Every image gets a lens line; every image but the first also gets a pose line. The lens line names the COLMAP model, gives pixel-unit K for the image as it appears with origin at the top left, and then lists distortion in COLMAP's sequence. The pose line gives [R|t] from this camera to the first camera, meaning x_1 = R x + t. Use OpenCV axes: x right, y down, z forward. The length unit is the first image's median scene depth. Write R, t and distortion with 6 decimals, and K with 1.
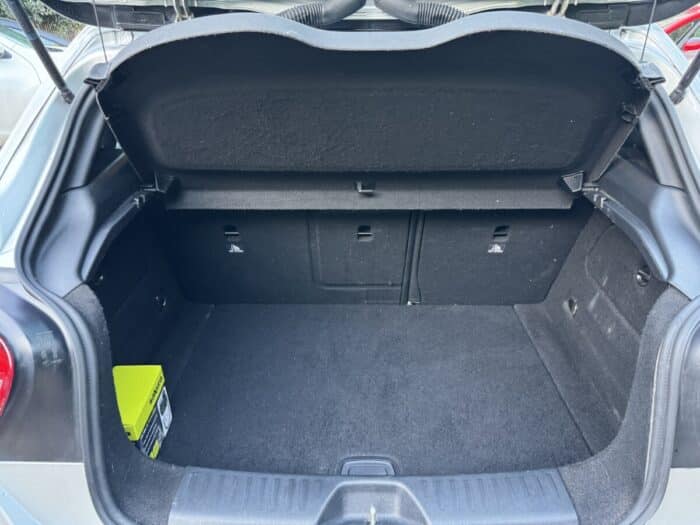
lens RADIAL K [[501.1, 0, 348.4], [0, 501.1, 262.5], [0, 0, 1]] dist [-0.032382, -0.000767]
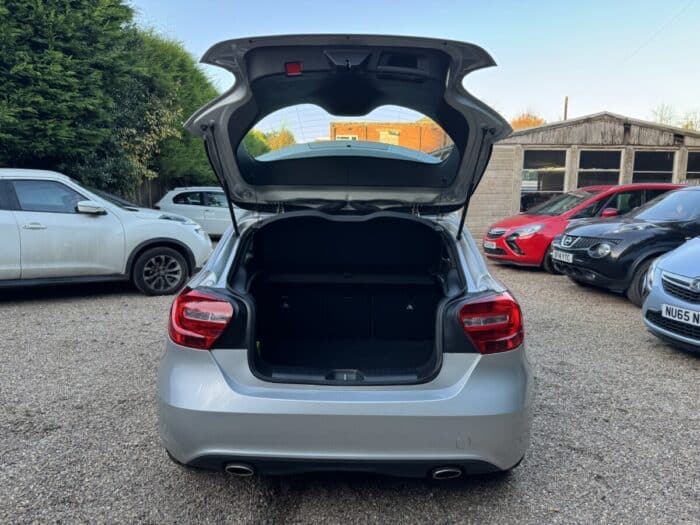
lens RADIAL K [[501.1, 0, 350.0], [0, 501.1, 263.6], [0, 0, 1]] dist [-0.032382, -0.000767]
pose [[0.999866, 0.014994, -0.006568, 0.073277], [-0.016264, 0.955305, -0.295173, 0.612614], [0.001849, 0.295241, 0.955421, -1.565640]]
